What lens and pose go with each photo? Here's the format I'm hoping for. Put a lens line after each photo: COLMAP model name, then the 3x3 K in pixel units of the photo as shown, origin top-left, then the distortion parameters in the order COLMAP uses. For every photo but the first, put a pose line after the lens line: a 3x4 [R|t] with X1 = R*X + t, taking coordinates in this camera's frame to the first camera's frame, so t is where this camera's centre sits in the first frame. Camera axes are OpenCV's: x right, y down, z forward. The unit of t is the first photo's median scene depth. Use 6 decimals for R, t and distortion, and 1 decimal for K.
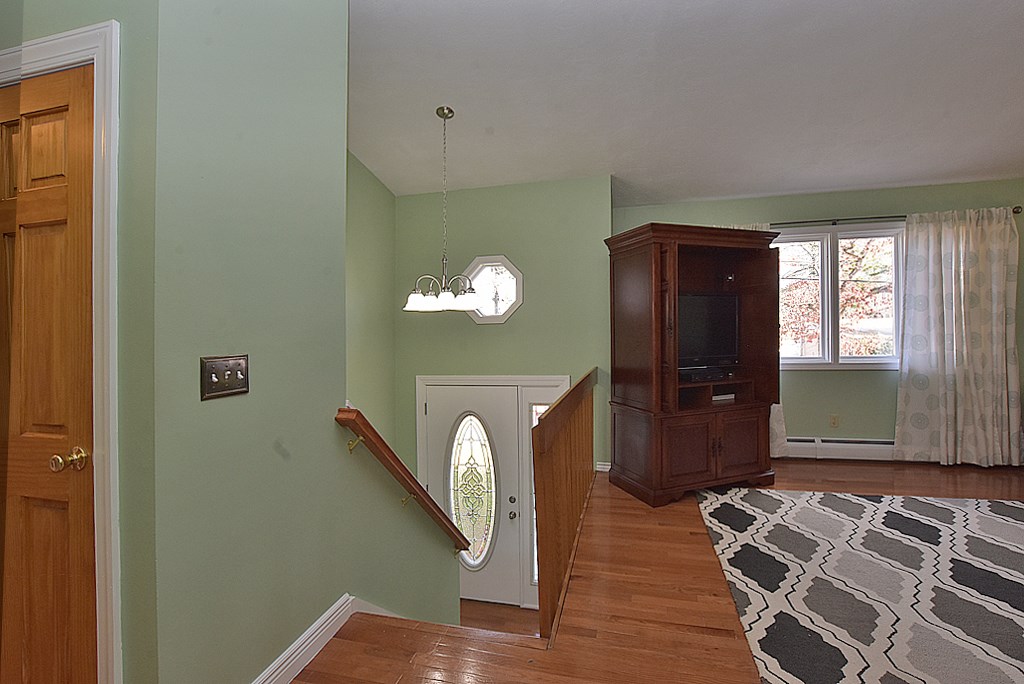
lens RADIAL K [[466.7, 0, 529.6], [0, 466.7, 354.5], [0, 0, 1]] dist [-0.046117, 0.010643]
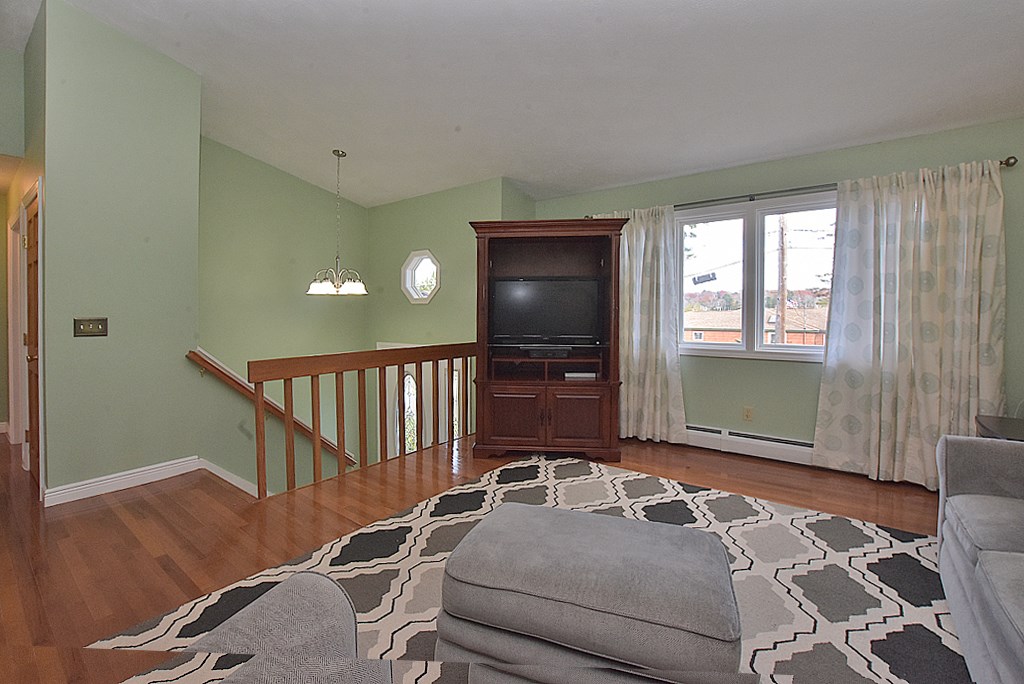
lens RADIAL K [[453.5, 0, 499.1], [0, 453.5, 343.2], [0, 0, 1]] dist [-0.042726, 0.010598]
pose [[0.908173, 0.048474, -0.415780, 0.629133], [-0.039780, 0.998771, 0.029552, -0.004259], [0.416702, -0.010299, 0.908985, -0.030777]]
